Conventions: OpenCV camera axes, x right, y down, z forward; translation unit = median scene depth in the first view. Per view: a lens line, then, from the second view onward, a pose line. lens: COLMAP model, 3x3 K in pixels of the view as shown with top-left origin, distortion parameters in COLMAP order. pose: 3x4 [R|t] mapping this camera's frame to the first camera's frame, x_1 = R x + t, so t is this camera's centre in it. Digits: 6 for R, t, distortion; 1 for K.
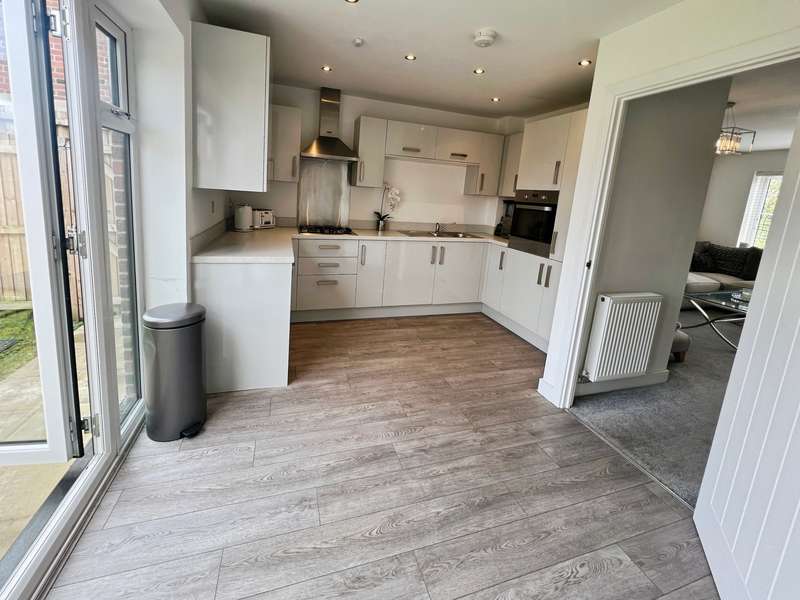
lens RADIAL K [[322.7, 0, 400.0], [0, 322.7, 300.0], [0, 0, 1]] dist [-0.000450, -0.000129]
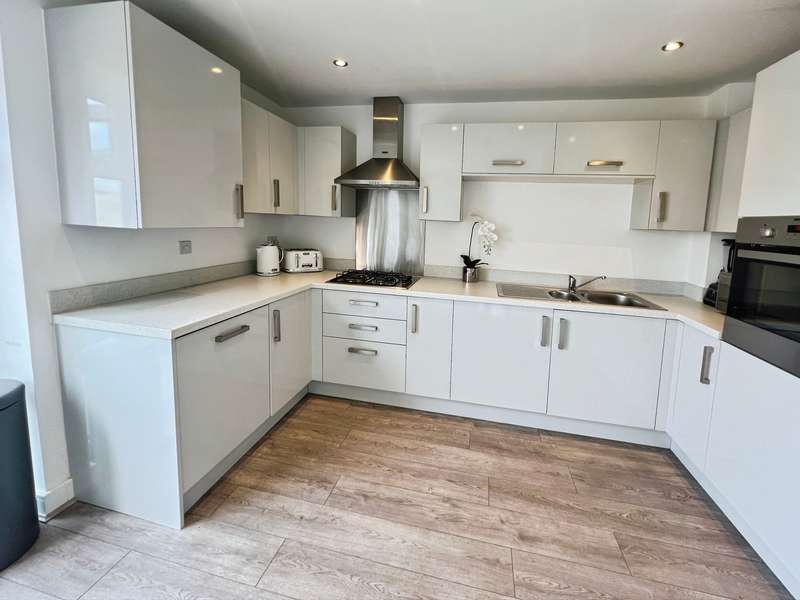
lens RADIAL K [[325.7, 0, 401.3], [0, 325.7, 269.9], [0, 0, 1]] dist [-0.001853, -0.000193]
pose [[0.844046, 0.053810, -0.533564, 0.212063], [-0.158683, 0.975458, -0.152646, -0.129738], [0.512255, 0.213508, 0.831871, 0.405625]]
